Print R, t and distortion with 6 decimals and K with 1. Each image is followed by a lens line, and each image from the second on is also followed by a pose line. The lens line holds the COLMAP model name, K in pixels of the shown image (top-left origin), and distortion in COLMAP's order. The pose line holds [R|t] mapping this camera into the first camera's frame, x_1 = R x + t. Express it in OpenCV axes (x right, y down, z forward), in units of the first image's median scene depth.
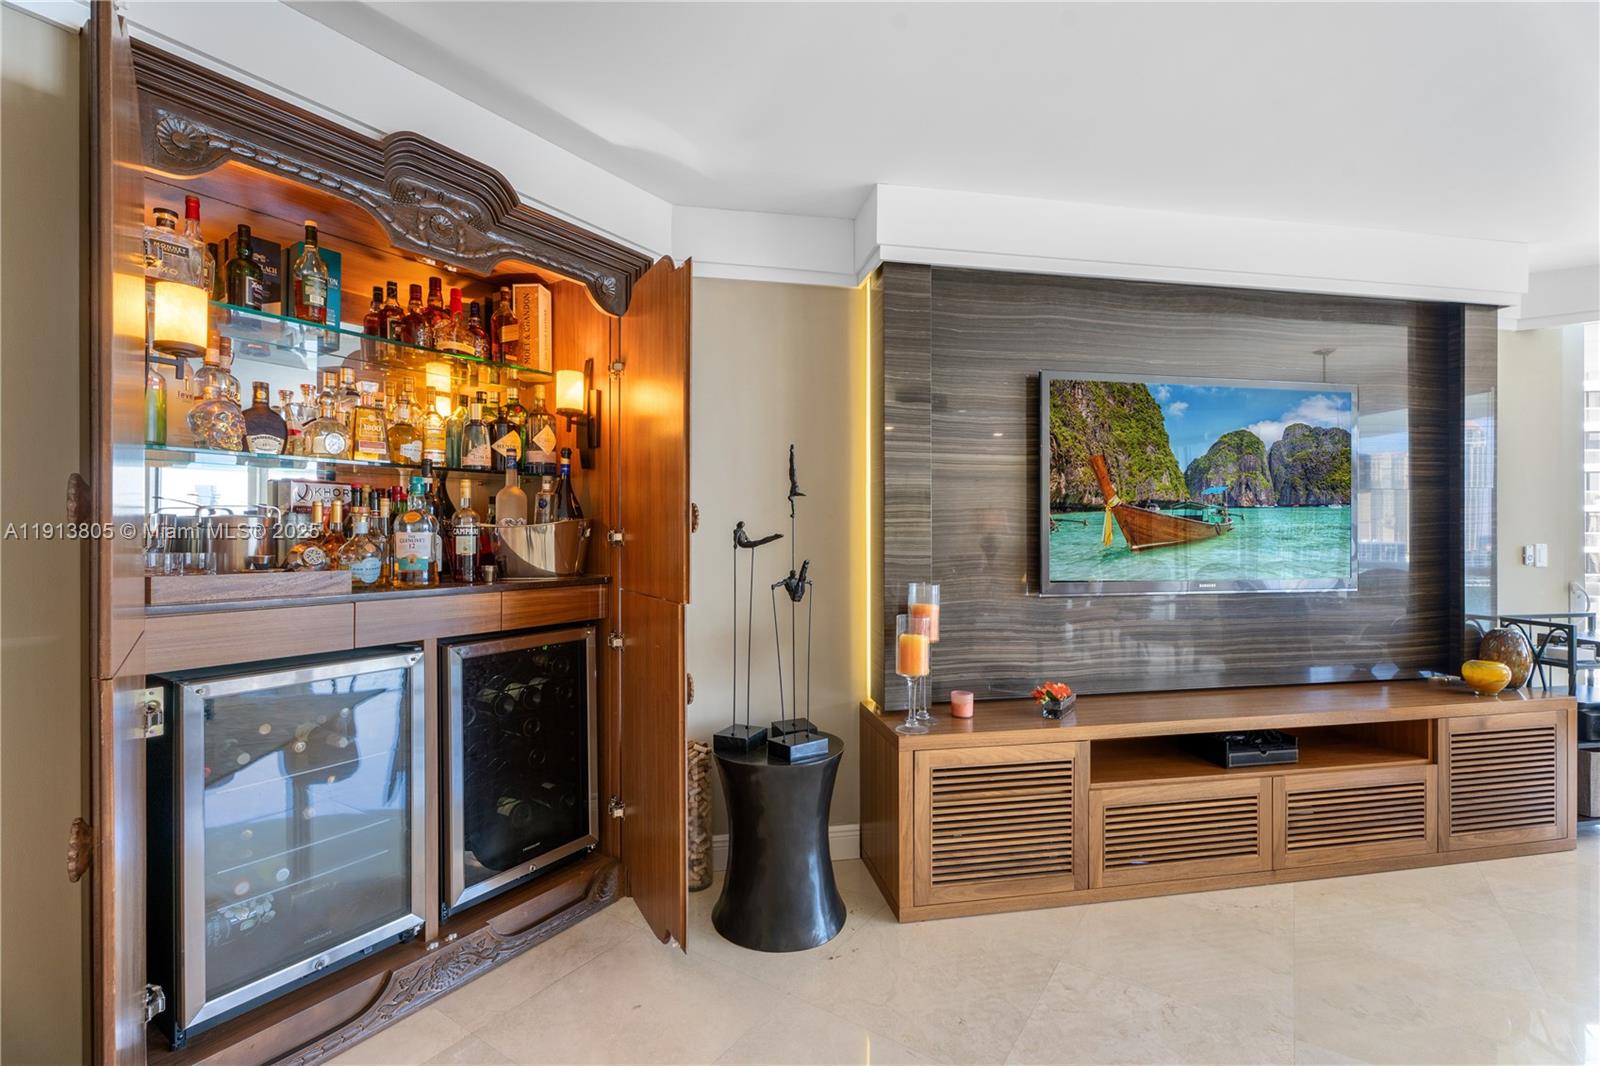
lens RADIAL K [[716.2, 0, 801.6], [0, 716.2, 528.5], [0, 0, 1]] dist [0.002122, -0.004911]
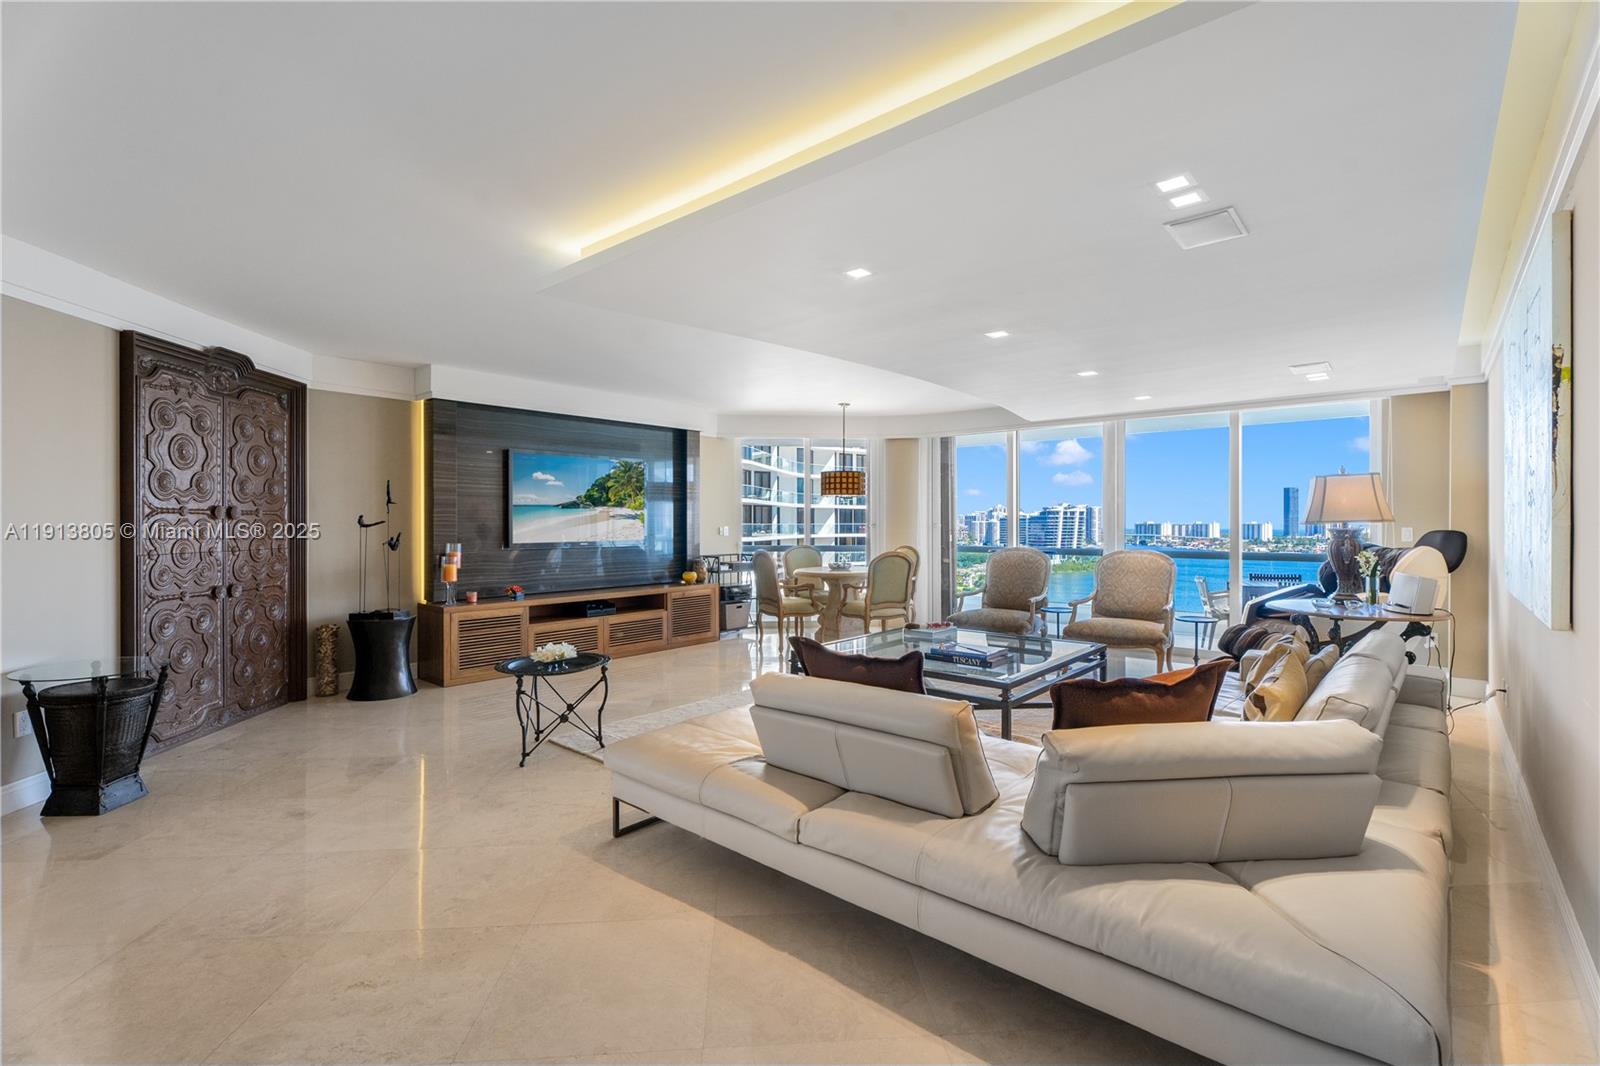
lens RADIAL K [[716.4, 0, 808.1], [0, 716.4, 533.8], [0, 0, 1]] dist [0.003793, 0.000445]
pose [[0.774618, -0.007443, 0.632385, -0.384869], [-0.007893, 0.999739, 0.021436, -0.009847], [-0.632380, -0.021596, 0.774357, -1.427513]]
